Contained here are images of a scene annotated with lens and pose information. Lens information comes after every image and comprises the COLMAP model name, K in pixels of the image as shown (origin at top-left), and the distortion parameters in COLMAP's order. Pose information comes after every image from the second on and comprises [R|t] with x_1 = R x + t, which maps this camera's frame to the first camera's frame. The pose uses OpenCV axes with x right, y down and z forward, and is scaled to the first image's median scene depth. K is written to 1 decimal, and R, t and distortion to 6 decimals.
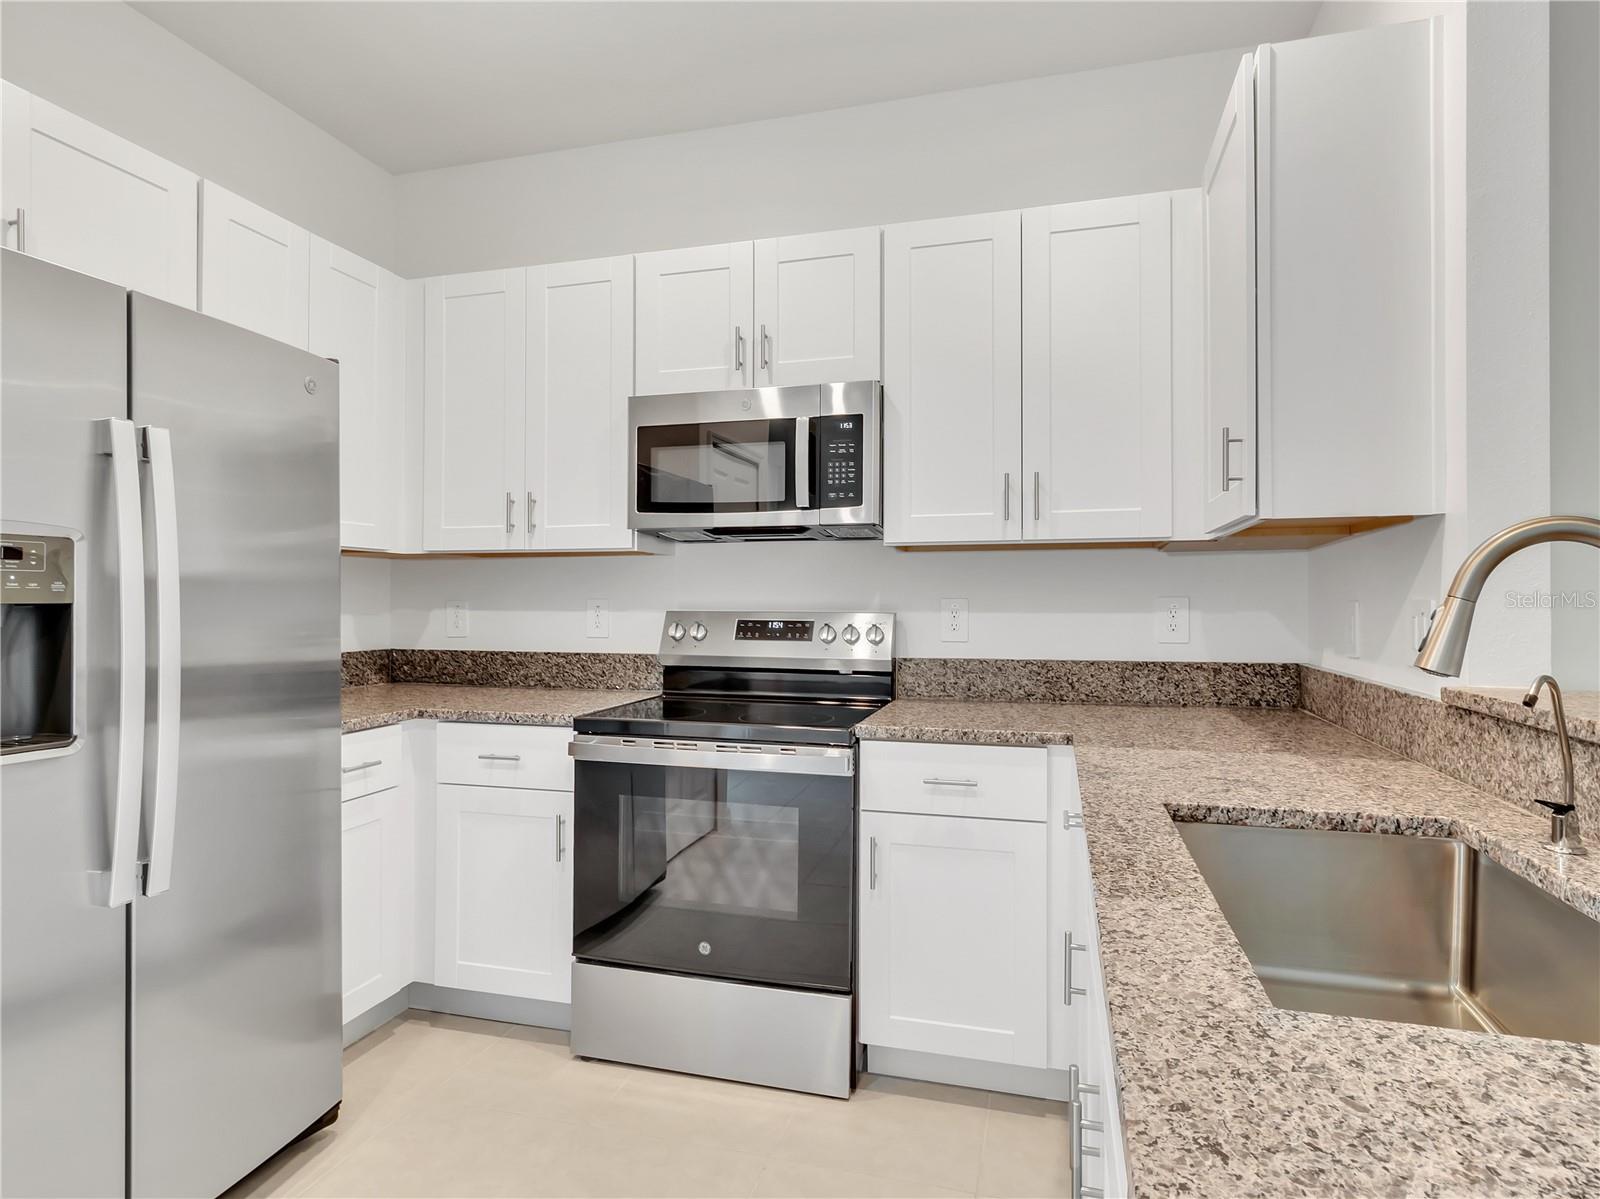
lens RADIAL K [[887.5, 0, 810.2], [0, 887.5, 597.3], [0, 0, 1]] dist [0.002959, 0.001810]
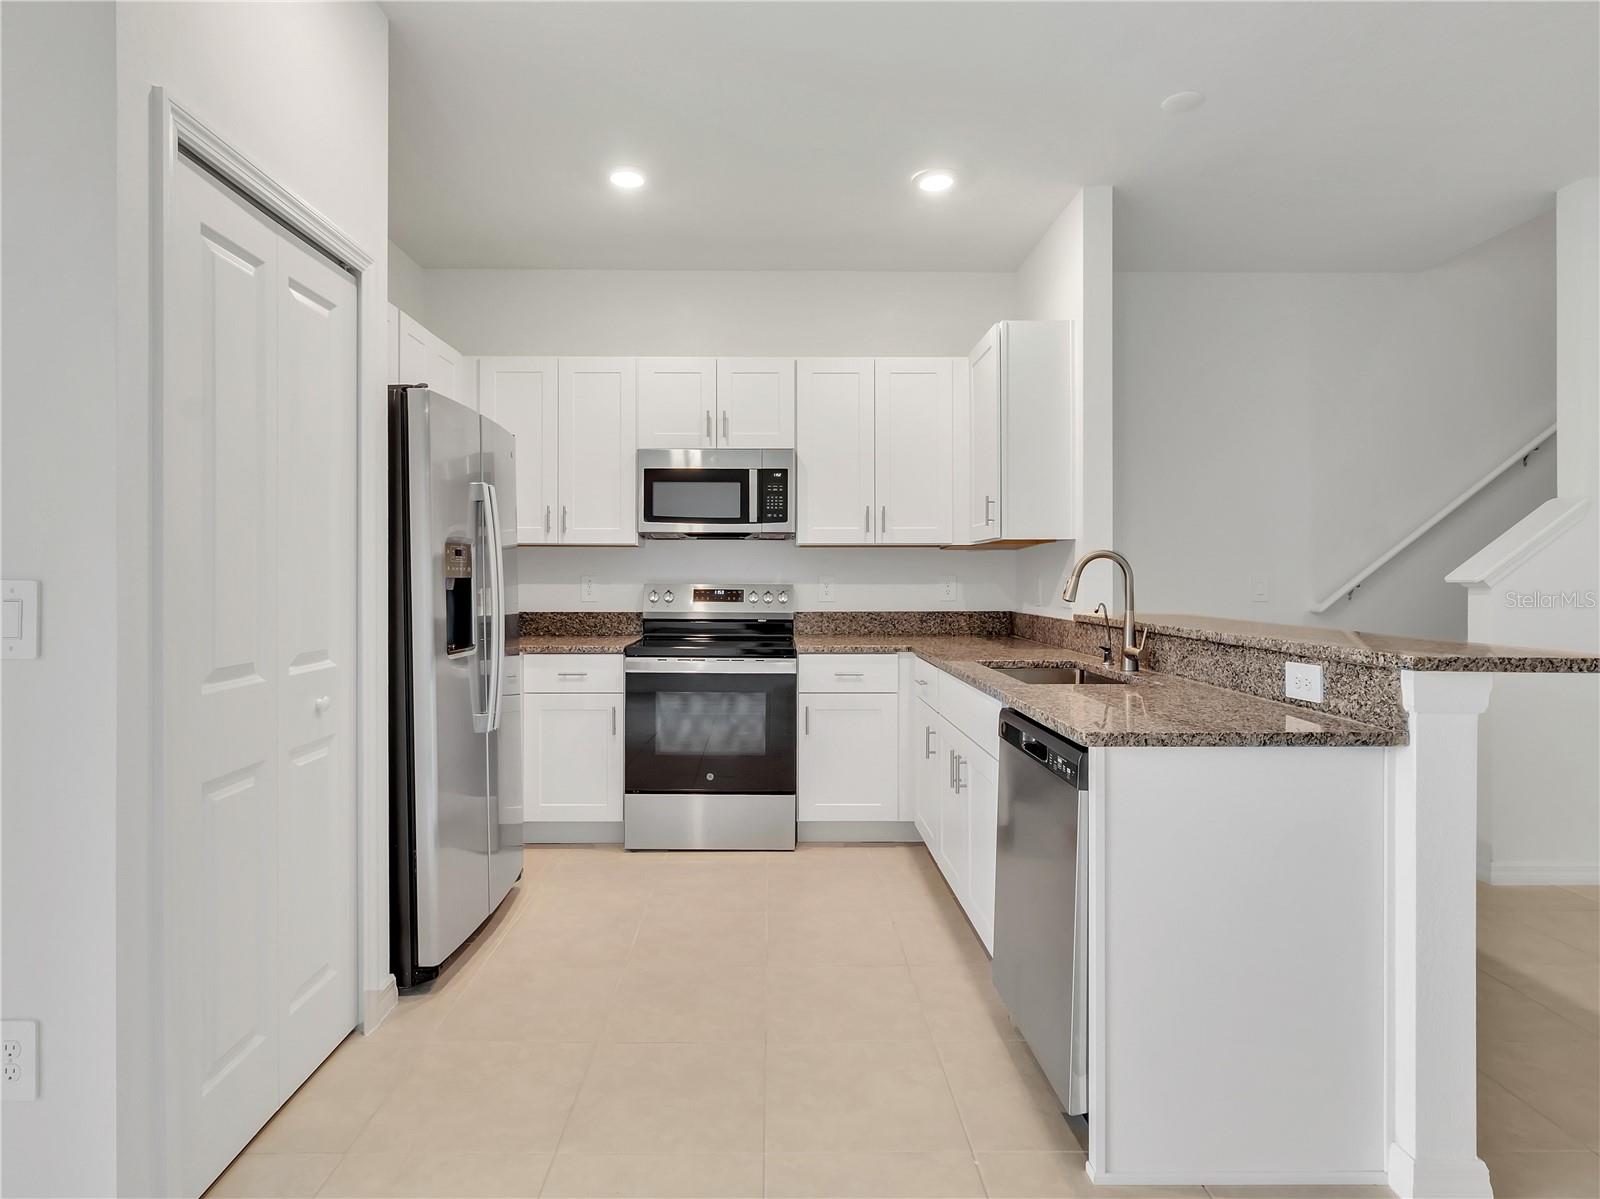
lens RADIAL K [[869.5, 0, 791.5], [0, 869.5, 580.5], [0, 0, 1]] dist [0.002064, 0.001357]
pose [[0.958820, -0.000645, 0.284014, -0.409737], [-0.001326, 0.999976, 0.006747, -0.001161], [-0.284012, -0.006846, 0.958796, -0.617736]]
